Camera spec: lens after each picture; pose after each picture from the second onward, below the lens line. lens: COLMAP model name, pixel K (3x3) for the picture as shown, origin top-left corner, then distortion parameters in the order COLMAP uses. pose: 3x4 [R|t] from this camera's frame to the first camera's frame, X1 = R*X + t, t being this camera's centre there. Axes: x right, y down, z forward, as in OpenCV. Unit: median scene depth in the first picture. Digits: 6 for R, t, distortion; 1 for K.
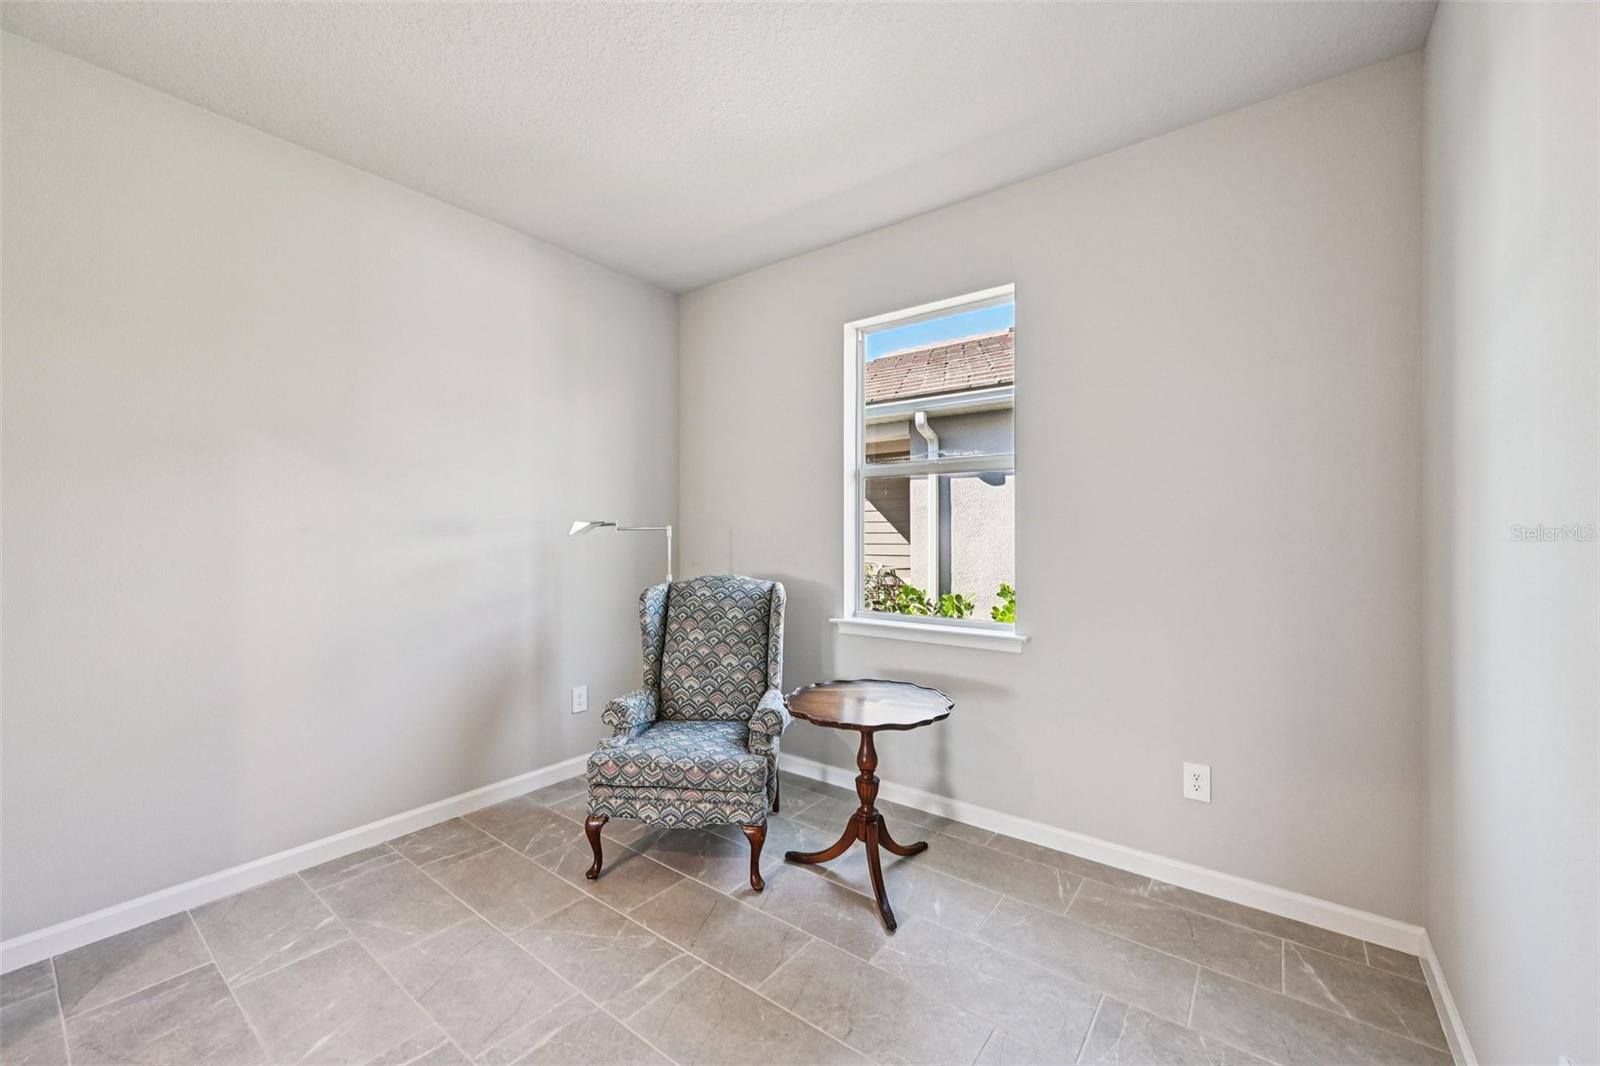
lens RADIAL K [[634.6, 0, 797.9], [0, 634.6, 533.5], [0, 0, 1]] dist [-0.001616, 0.001140]
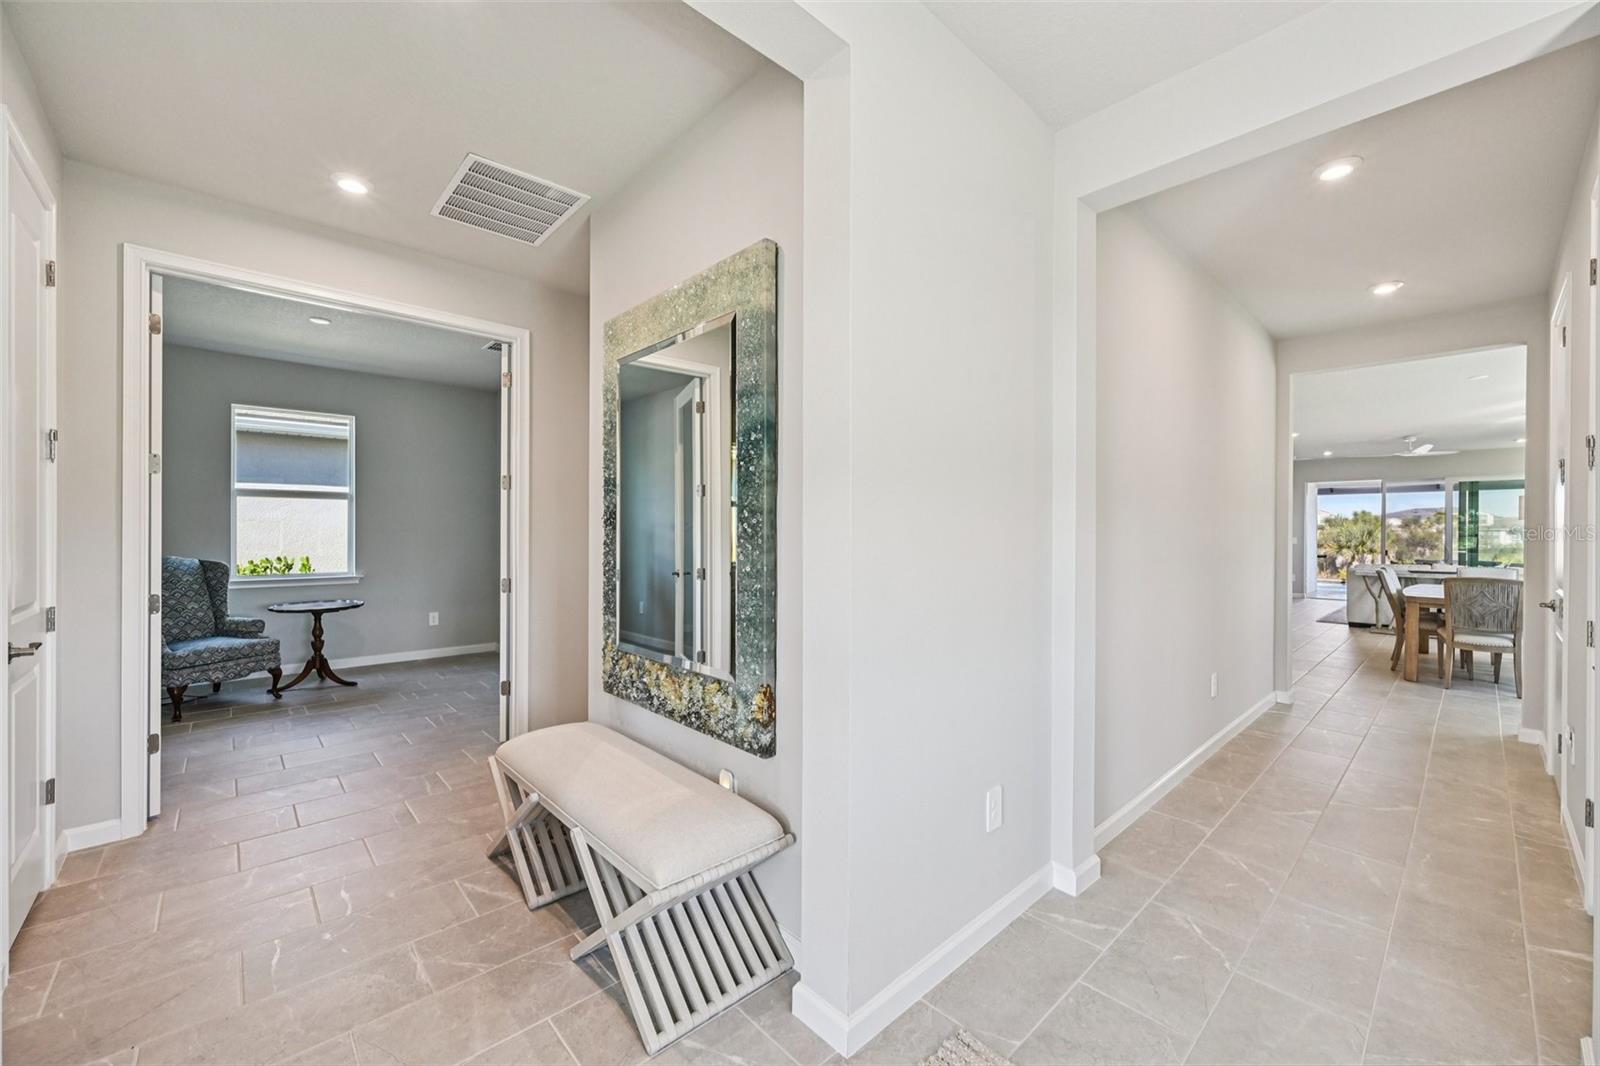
lens RADIAL K [[634.6, 0, 804.4], [0, 634.6, 532.1], [0, 0, 1]] dist [-0.001616, 0.001140]
pose [[0.175724, -0.001787, 0.984438, -1.786537], [-0.005701, 0.999980, 0.002833, -0.008491], [-0.984423, -0.006111, 0.175711, -1.067435]]
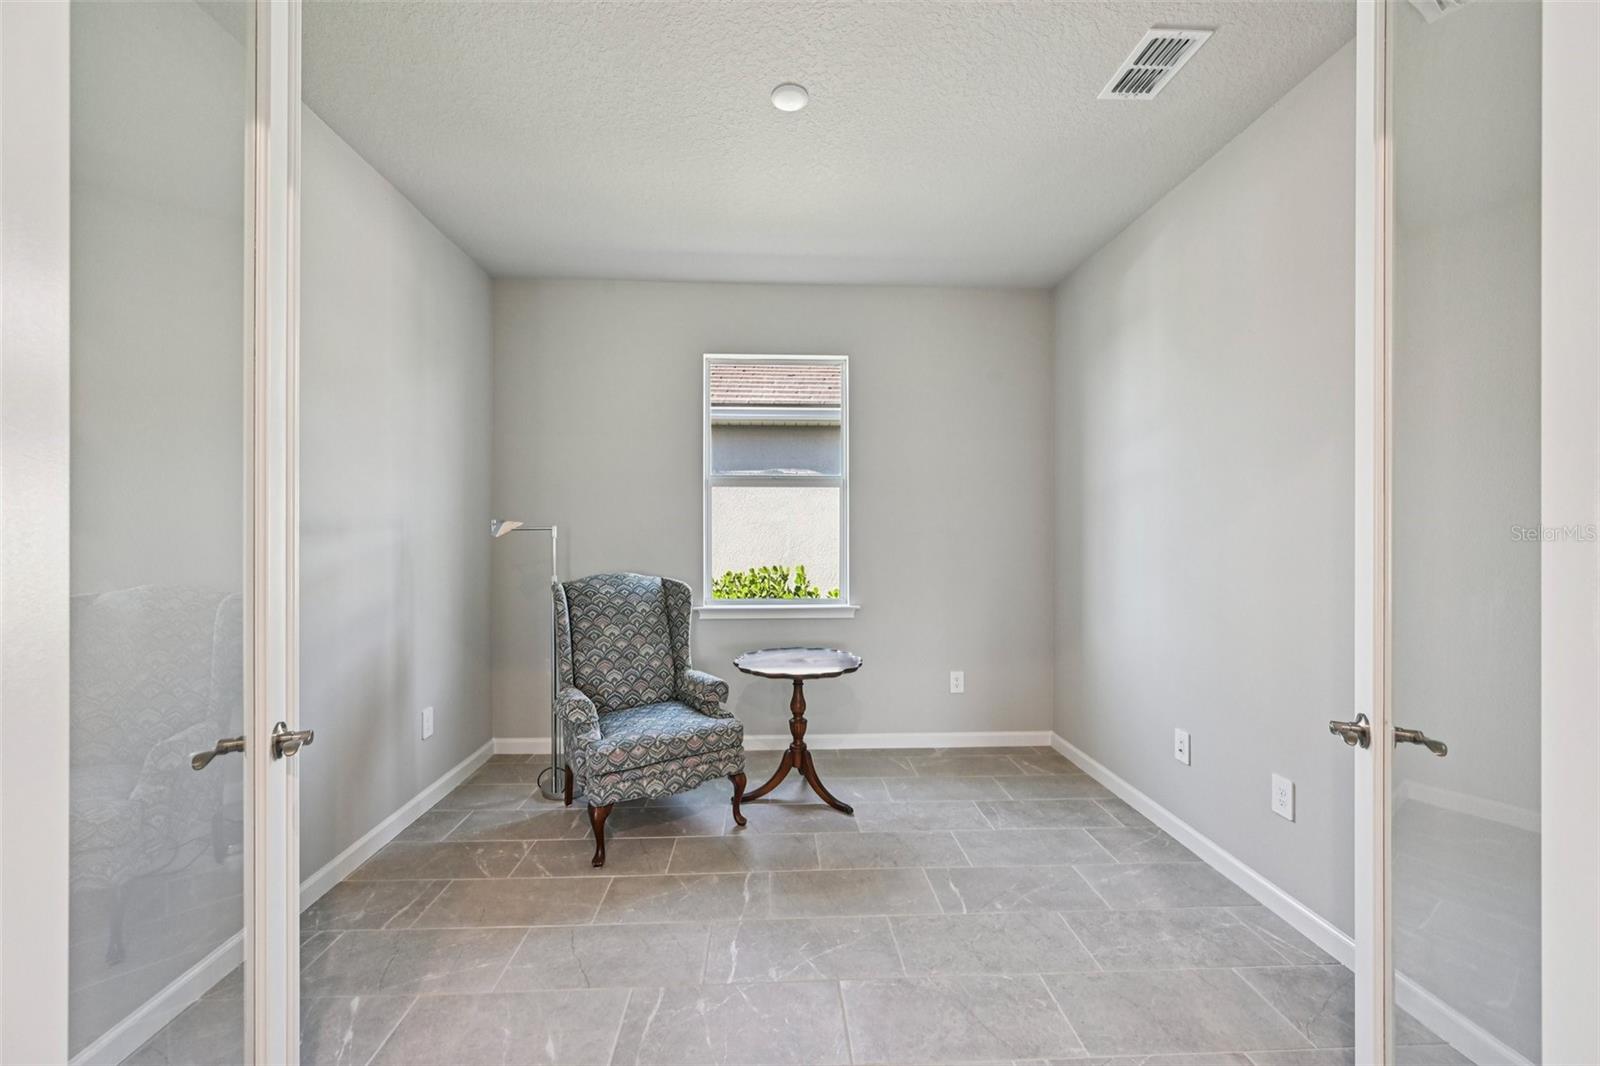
lens RADIAL K [[634.6, 0, 801.9], [0, 634.6, 534.0], [0, 0, 1]] dist [-0.001616, 0.001140]
pose [[0.760413, -0.001444, 0.649438, -0.747612], [-0.000205, 0.999997, 0.002463, -0.003198], [-0.649440, -0.002006, 0.760410, -0.006168]]
